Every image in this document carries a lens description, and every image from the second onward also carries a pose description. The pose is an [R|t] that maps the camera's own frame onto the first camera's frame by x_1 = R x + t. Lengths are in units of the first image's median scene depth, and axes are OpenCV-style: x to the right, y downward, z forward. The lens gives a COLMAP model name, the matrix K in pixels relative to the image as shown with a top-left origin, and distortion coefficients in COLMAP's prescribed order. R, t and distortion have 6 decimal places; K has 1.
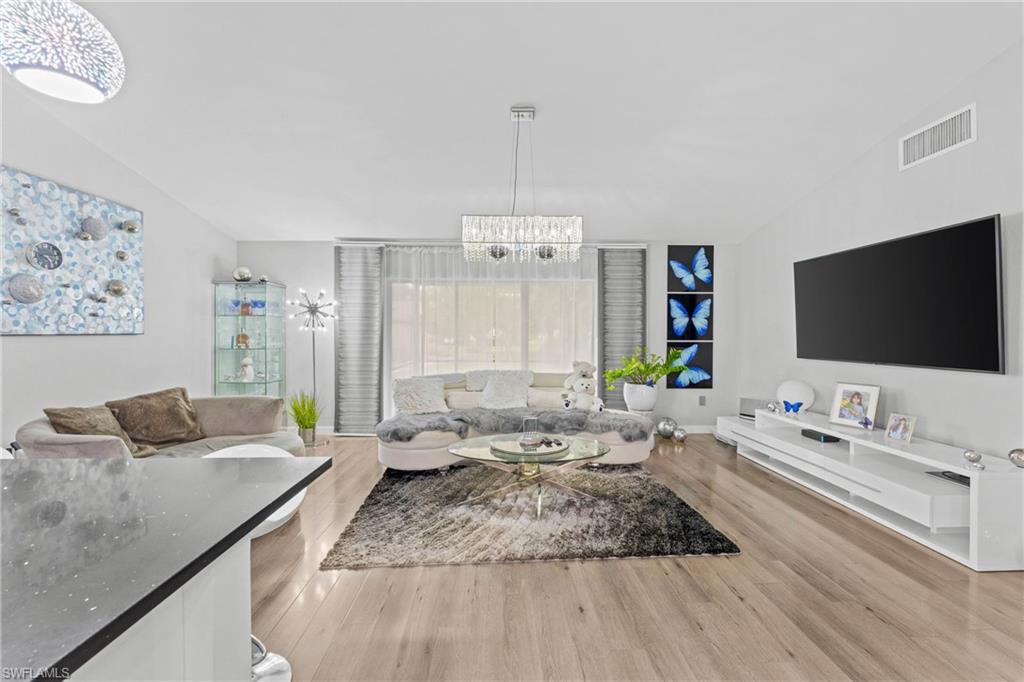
lens RADIAL K [[405.8, 0, 500.6], [0, 405.8, 334.9], [0, 0, 1]] dist [-0.000201, 0.000083]
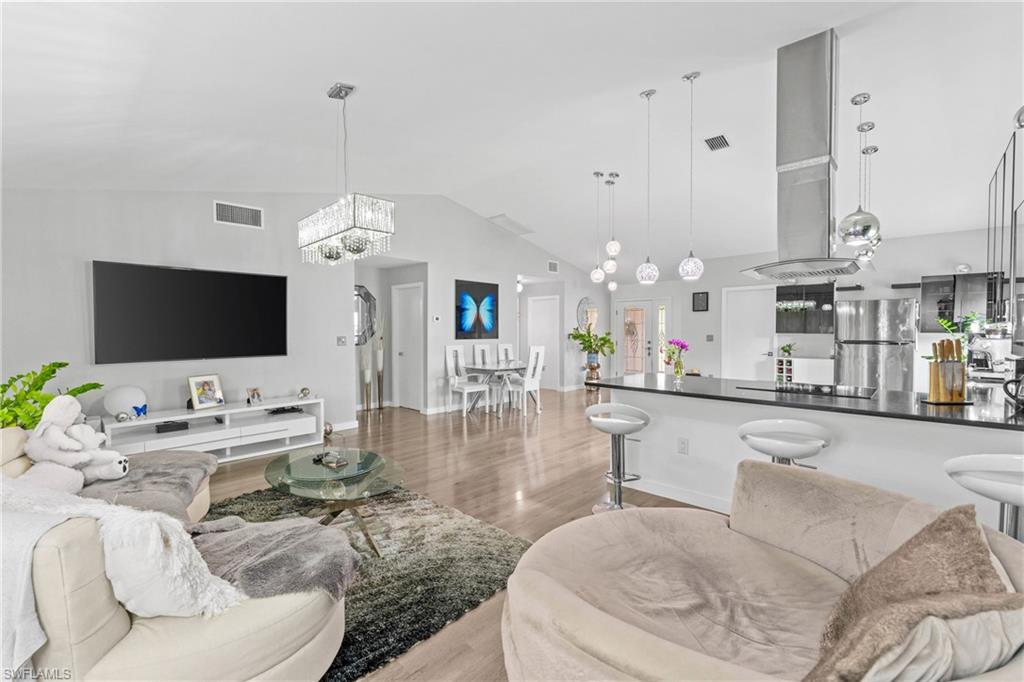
lens RADIAL K [[413.3, 0, 512.0], [0, 413.3, 341.0], [0, 0, 1]] dist [0.000239, -0.000003]
pose [[-0.705556, -0.011433, 0.708562, -0.597664], [0.011524, 0.999553, 0.027603, -0.011009], [-0.708560, 0.027641, -0.705109, 0.976166]]
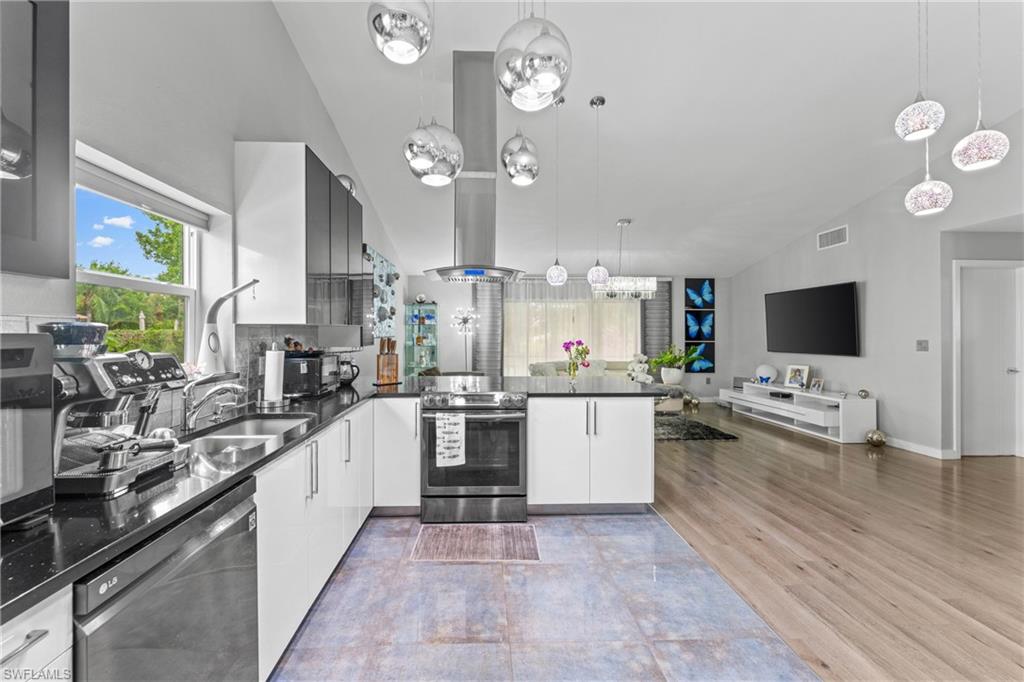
lens RADIAL K [[417.2, 0, 496.6], [0, 417.2, 327.9], [0, 0, 1]] dist [0.001135, 0.000005]
pose [[0.999354, 0.001589, 0.035898, -0.430198], [-0.000868, 0.999798, -0.020104, -0.004021], [-0.035922, 0.020060, 0.999153, -0.656488]]
